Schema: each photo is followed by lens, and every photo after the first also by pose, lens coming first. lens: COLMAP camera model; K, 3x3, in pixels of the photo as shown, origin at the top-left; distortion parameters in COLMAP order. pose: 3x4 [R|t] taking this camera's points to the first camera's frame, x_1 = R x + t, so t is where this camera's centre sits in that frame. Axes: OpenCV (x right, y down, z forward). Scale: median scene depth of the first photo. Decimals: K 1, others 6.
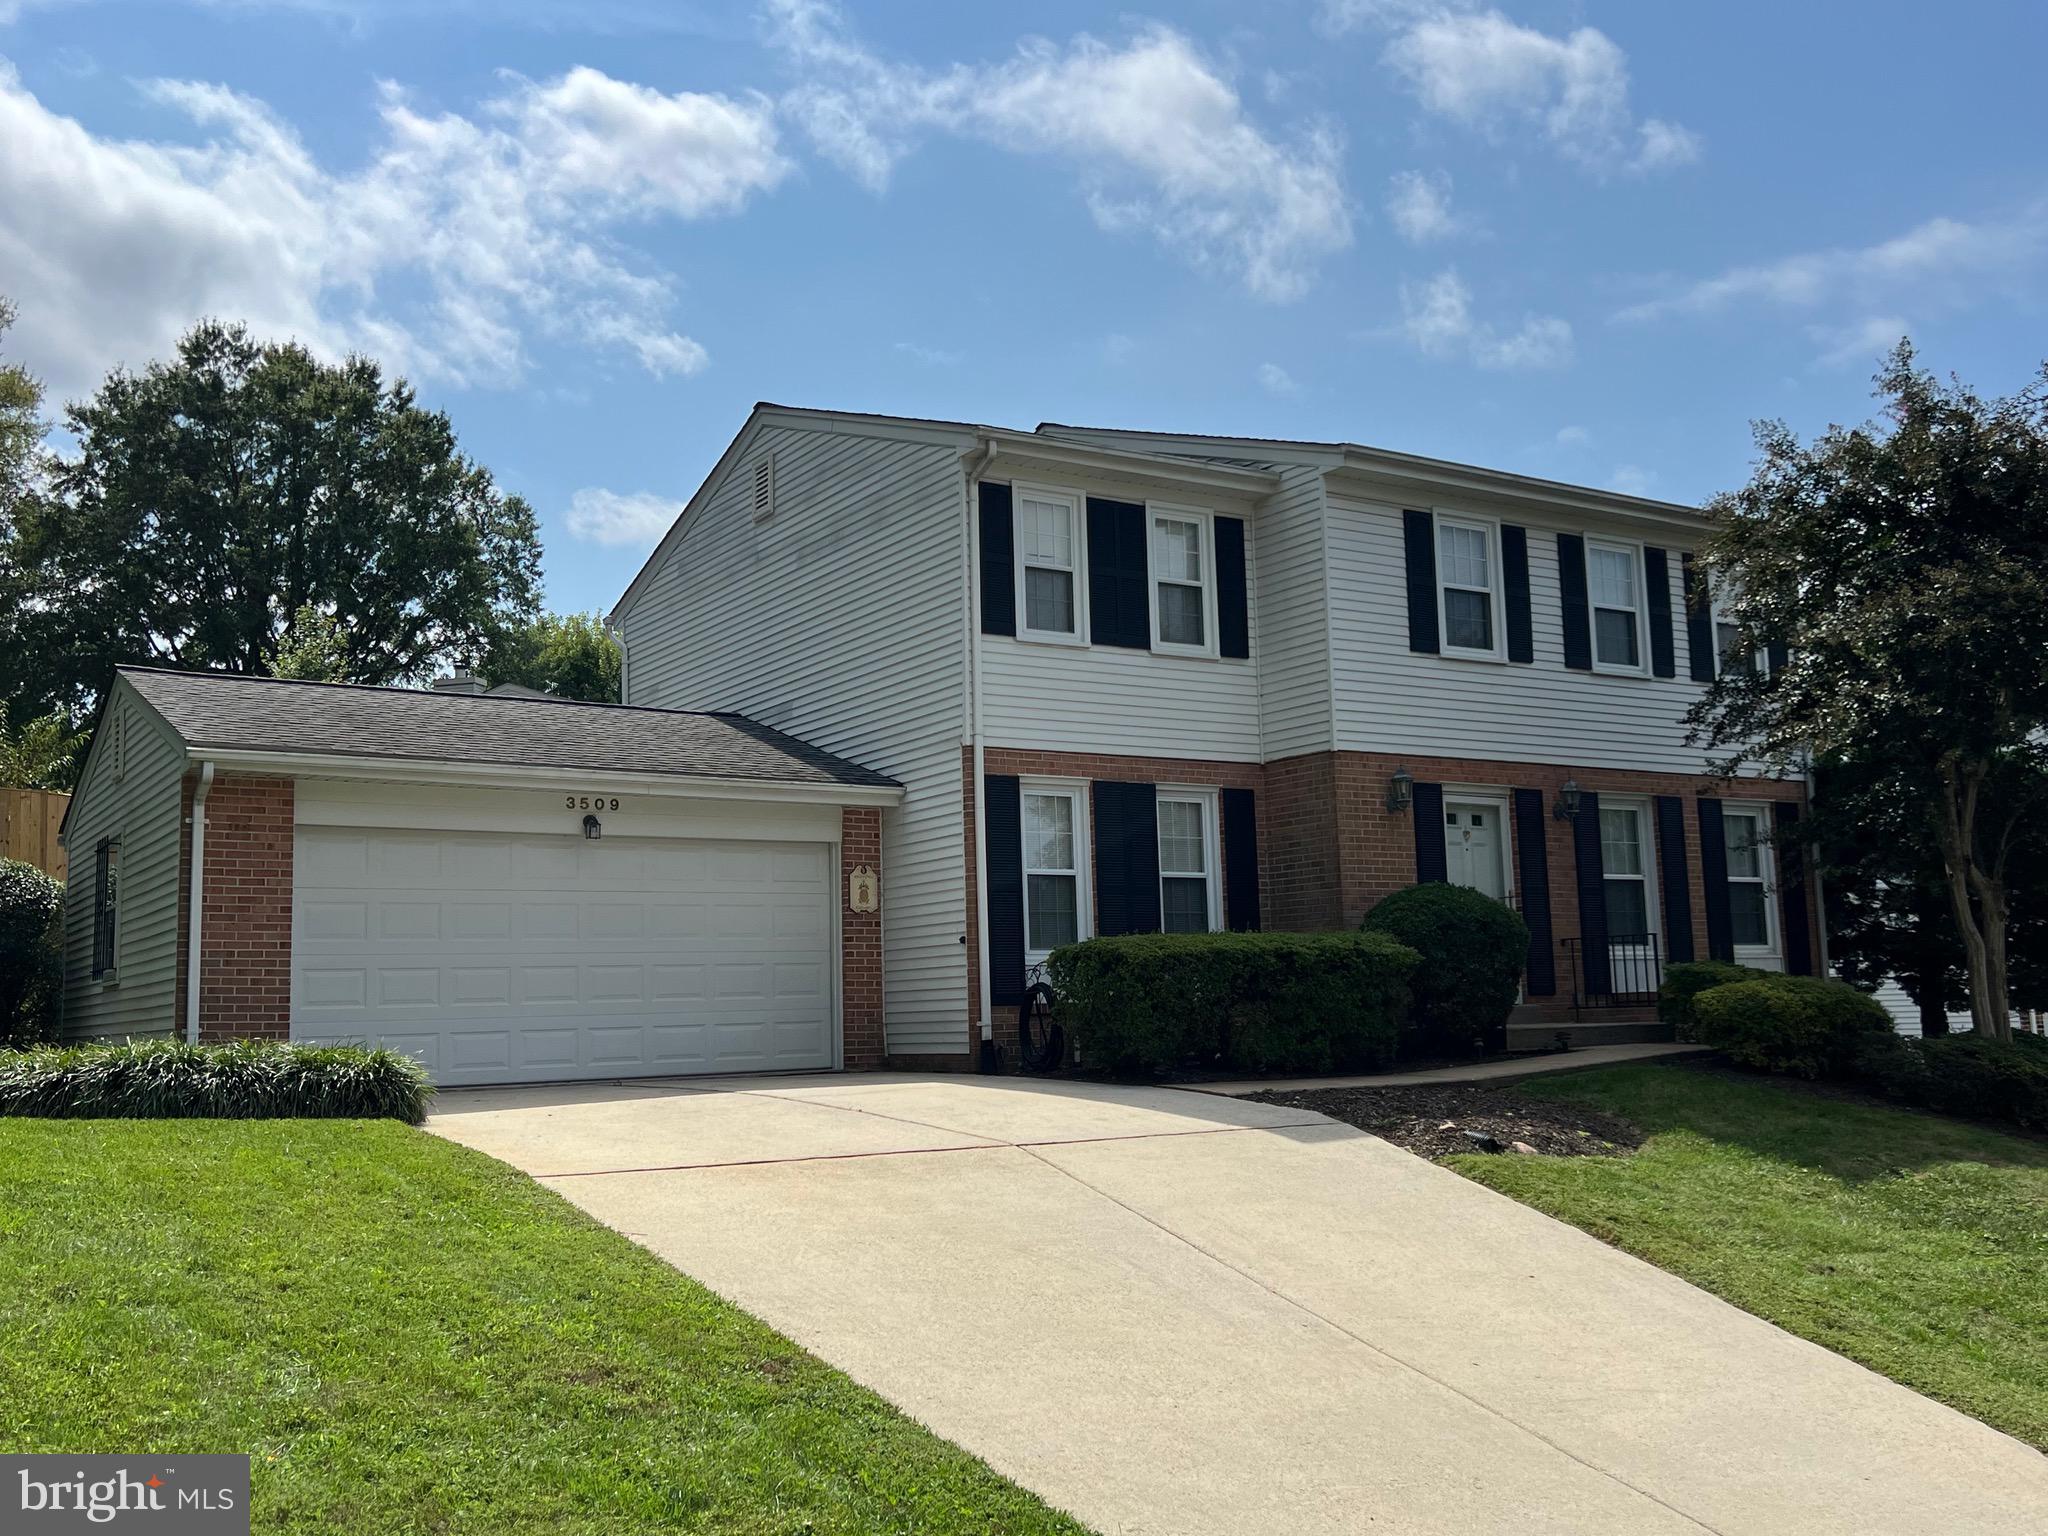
lens RADIAL K [[1940.8, 0, 991.1], [0, 1940.8, 772.6], [0, 0, 1]] dist [0.119104, -0.263760]
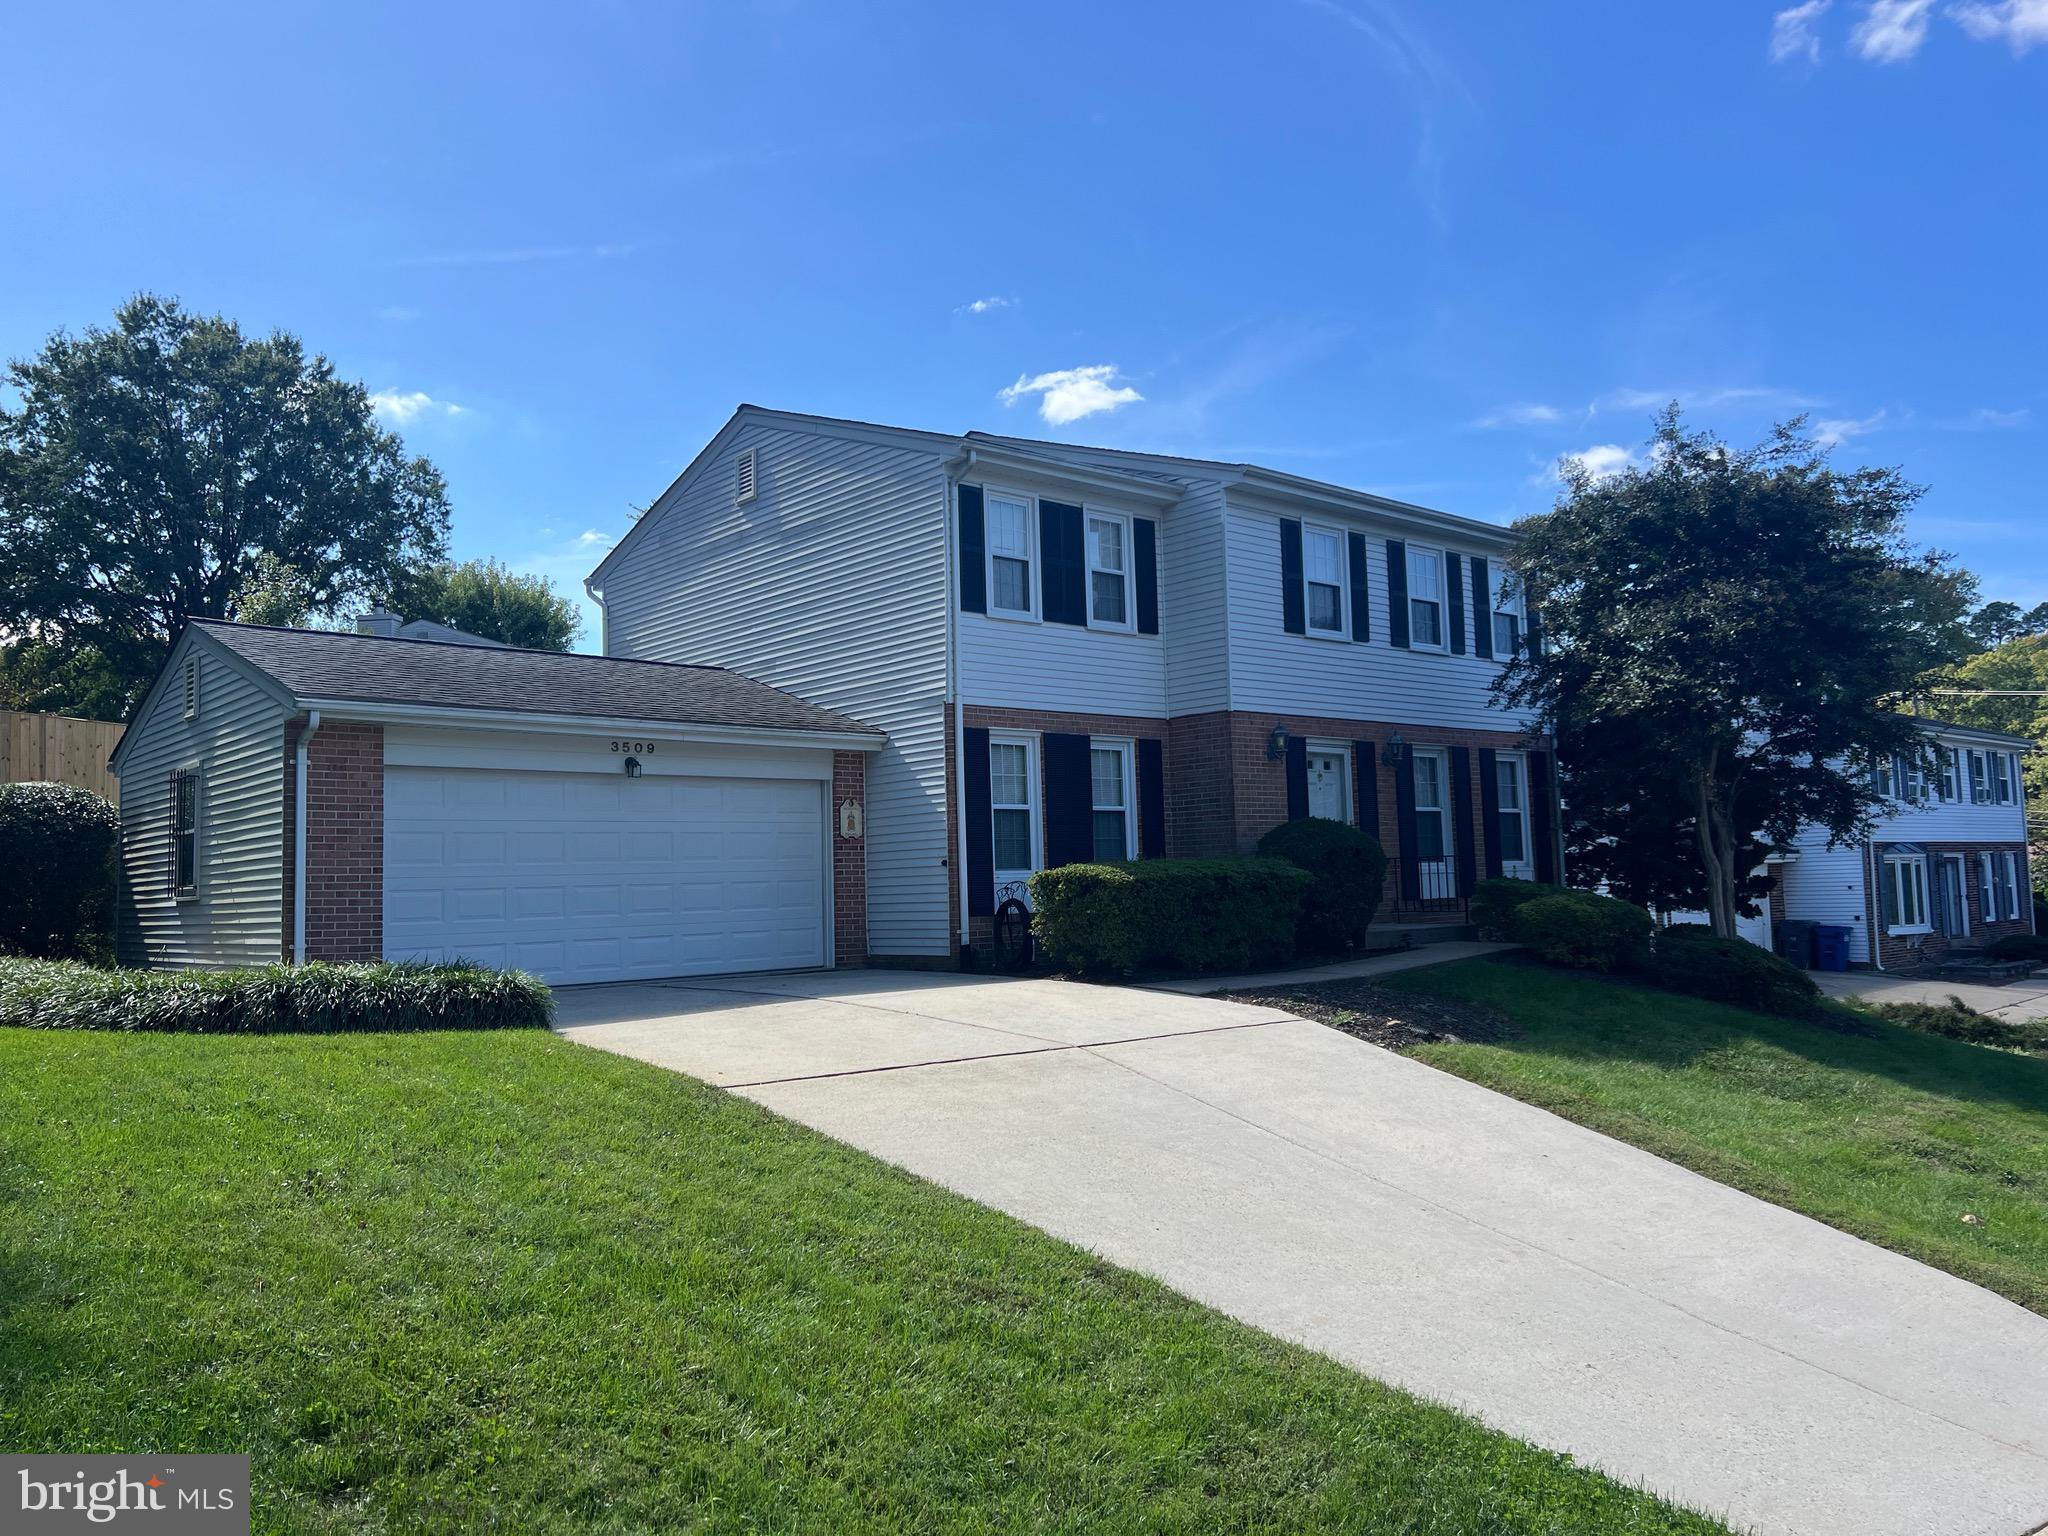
lens RADIAL K [[1545.7, 0, 1024.0], [0, 1545.7, 768.0], [0, 0, 1]] dist [0.081259, -0.070585]
pose [[0.988291, 0.010351, 0.152227, -0.104336], [-0.017249, 0.998880, 0.044066, -0.015666], [-0.151600, -0.046176, 0.987363, 0.033308]]
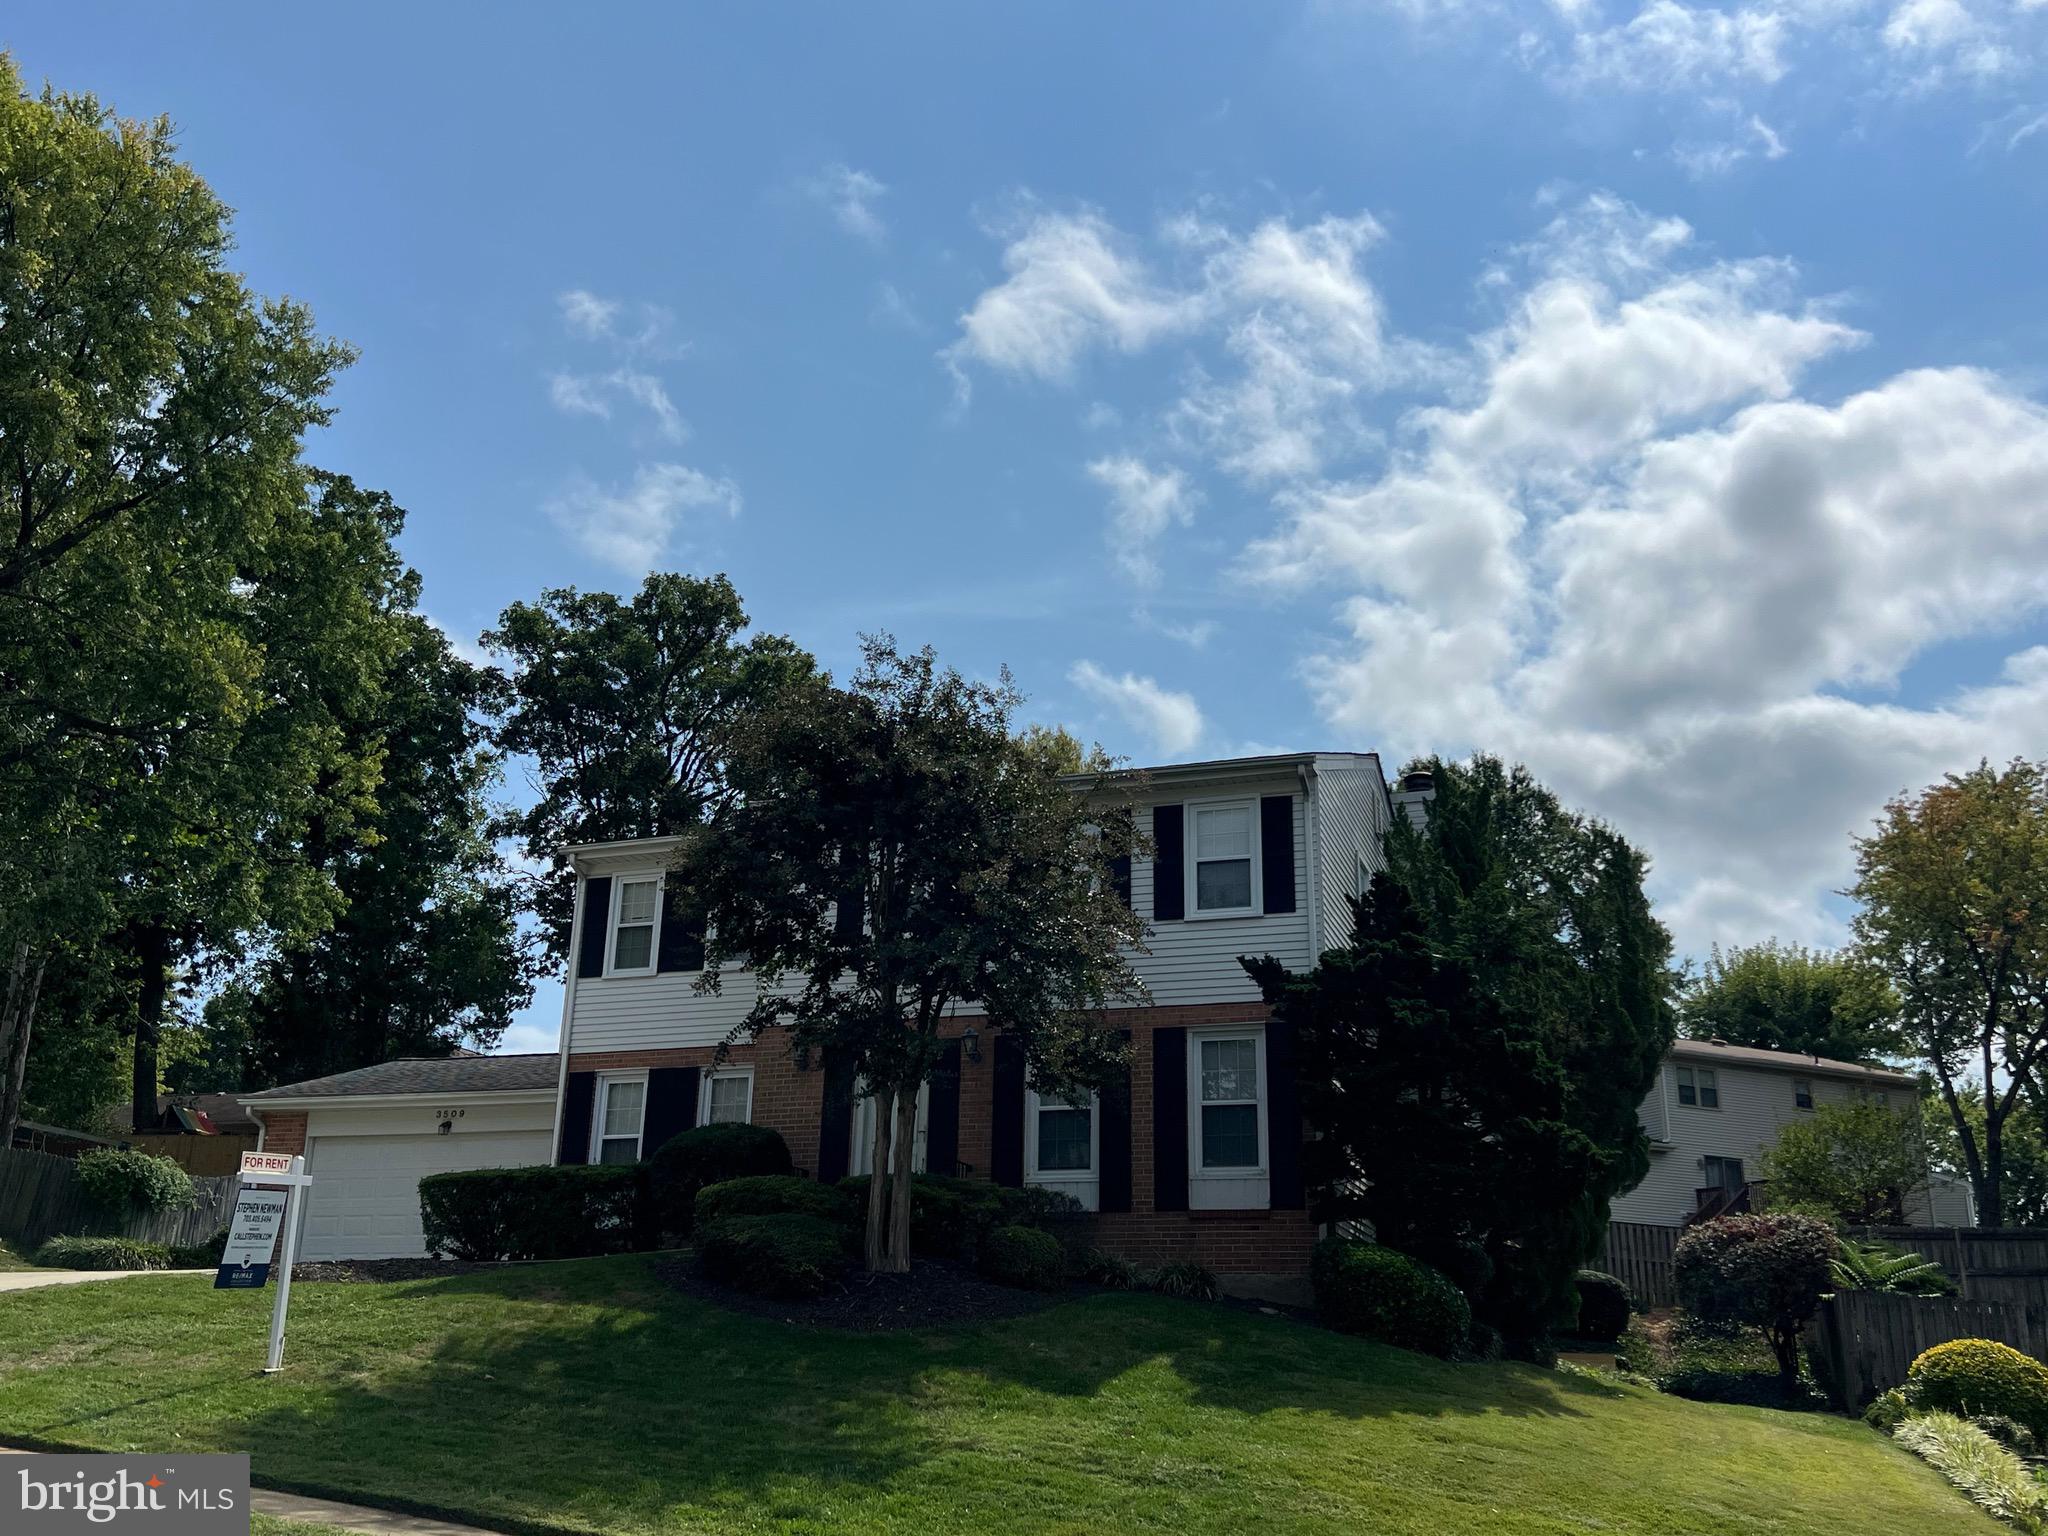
lens RADIAL K [[1940.8, 0, 991.1], [0, 1940.8, 772.6], [0, 0, 1]] dist [0.119104, -0.263760]
pose [[0.626428, -0.211500, -0.750237, 1.277511], [0.059795, 0.972688, -0.224284, 0.123802], [0.777182, 0.095637, 0.621966, 0.271512]]
